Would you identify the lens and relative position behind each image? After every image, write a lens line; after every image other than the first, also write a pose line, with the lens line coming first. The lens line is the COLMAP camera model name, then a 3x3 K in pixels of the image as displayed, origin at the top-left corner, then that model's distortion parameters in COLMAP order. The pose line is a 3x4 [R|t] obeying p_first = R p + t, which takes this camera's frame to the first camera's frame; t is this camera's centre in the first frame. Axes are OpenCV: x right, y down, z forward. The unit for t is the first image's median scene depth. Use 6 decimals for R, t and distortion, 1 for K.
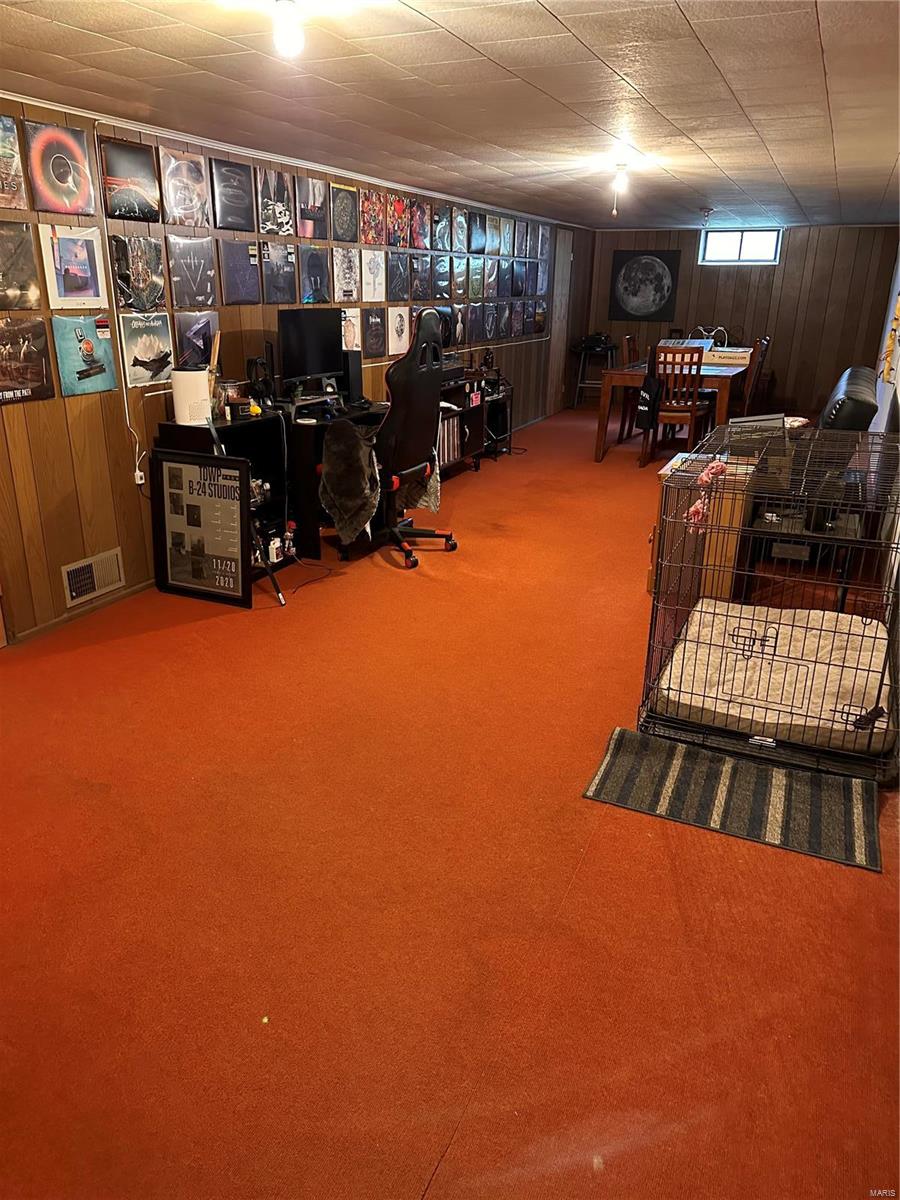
lens RADIAL K [[829.3, 0, 450.0], [0, 829.3, 600.0], [0, 0, 1]] dist [0.083861, -0.113360]
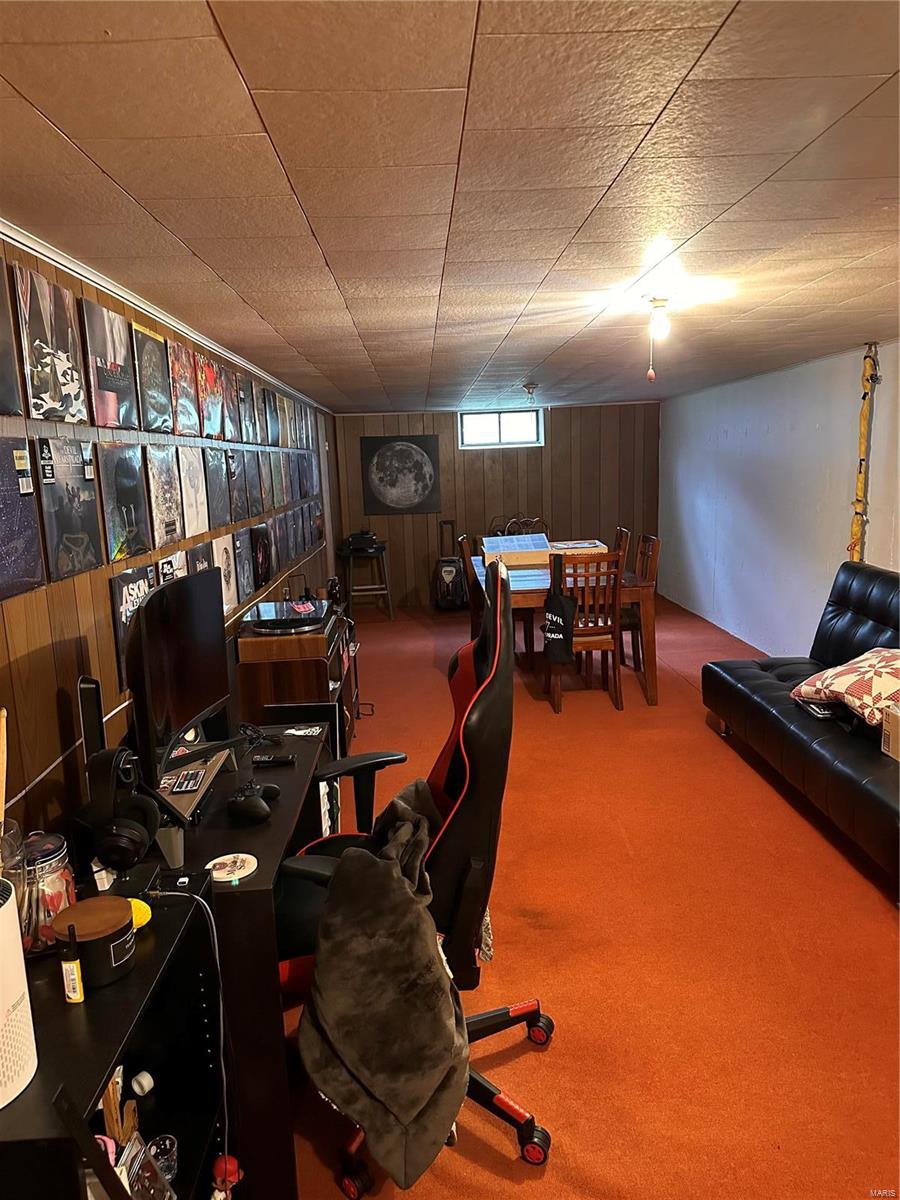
lens RADIAL K [[829.3, 0, 450.0], [0, 829.3, 600.0], [0, 0, 1]] dist [0.083861, -0.113360]
pose [[0.893563, -0.122347, 0.431945, -0.167528], [0.207049, 0.966022, -0.154699, -0.181346], [-0.398342, 0.227667, 0.888533, 0.424150]]
